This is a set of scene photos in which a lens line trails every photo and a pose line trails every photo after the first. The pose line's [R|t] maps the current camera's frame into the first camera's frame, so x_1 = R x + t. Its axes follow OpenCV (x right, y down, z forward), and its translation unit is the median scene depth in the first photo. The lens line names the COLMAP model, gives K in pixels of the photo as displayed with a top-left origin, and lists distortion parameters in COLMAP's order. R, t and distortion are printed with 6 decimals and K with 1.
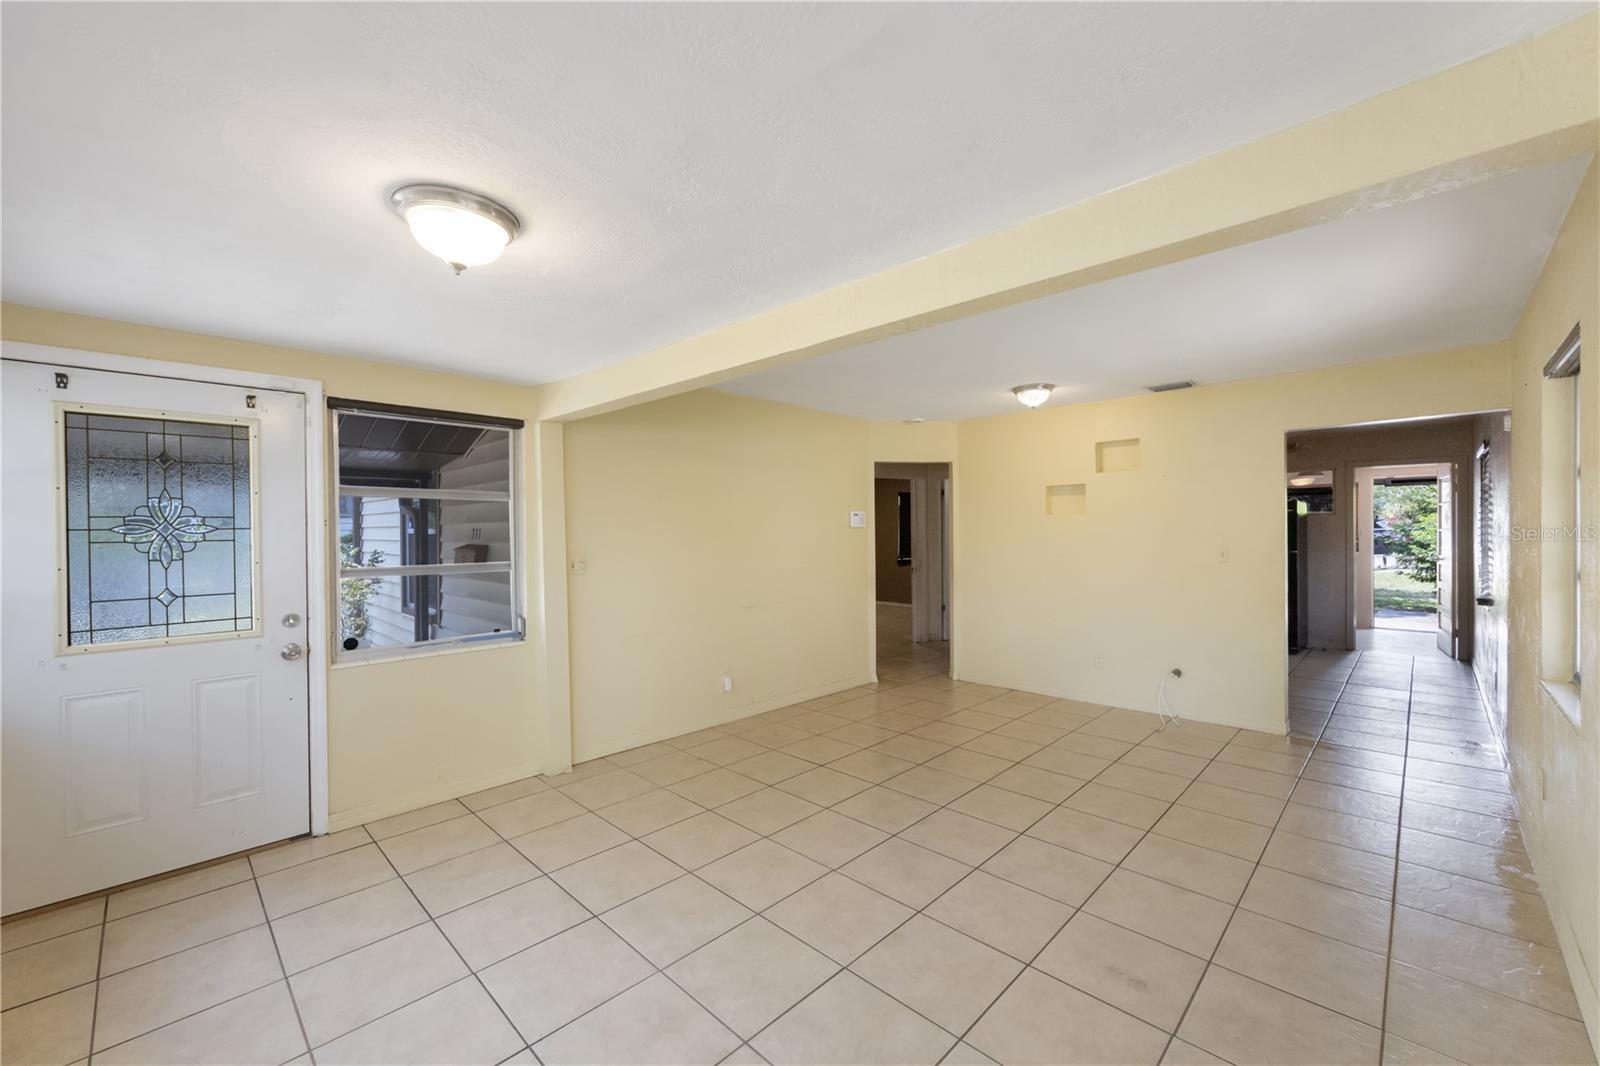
lens RADIAL K [[642.0, 0, 799.2], [0, 642.0, 530.5], [0, 0, 1]] dist [-0.000200, 0.000254]
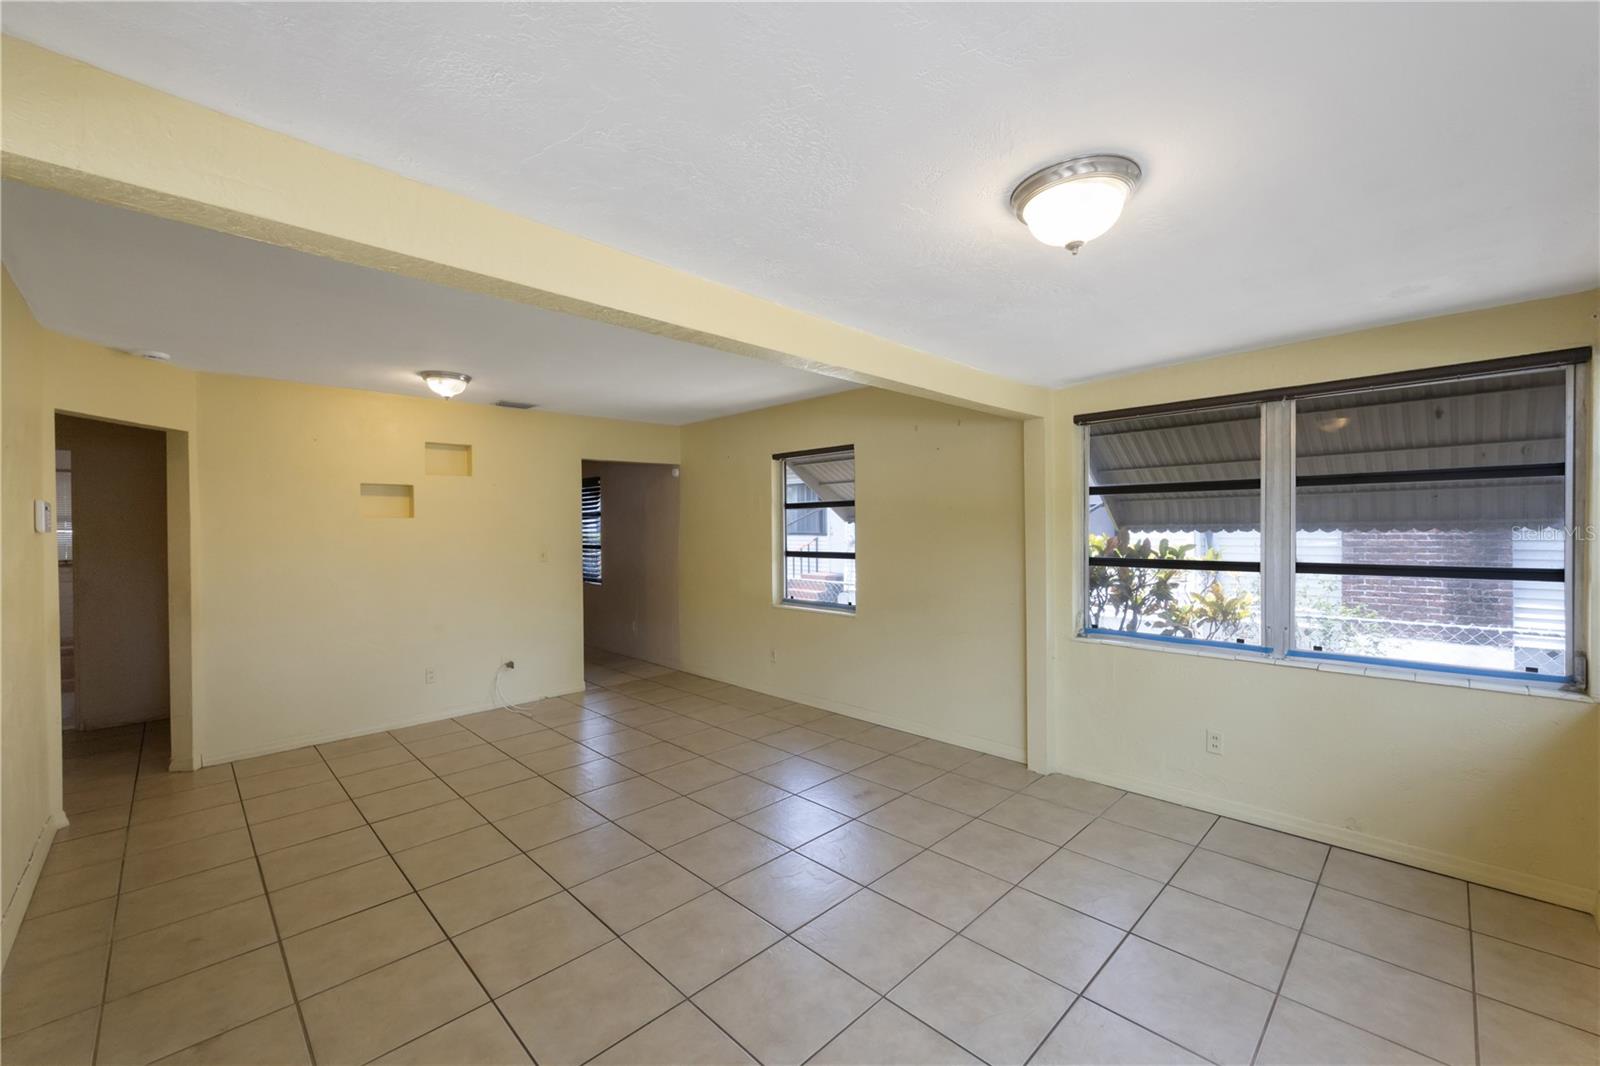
lens RADIAL K [[642.0, 0, 807.4], [0, 642.0, 530.0], [0, 0, 1]] dist [-0.000200, 0.000254]
pose [[0.015074, 0.004460, 0.999876, -0.511718], [0.012795, 0.999907, -0.004653, 0.002677], [-0.999805, 0.012864, 0.015016, 0.480693]]
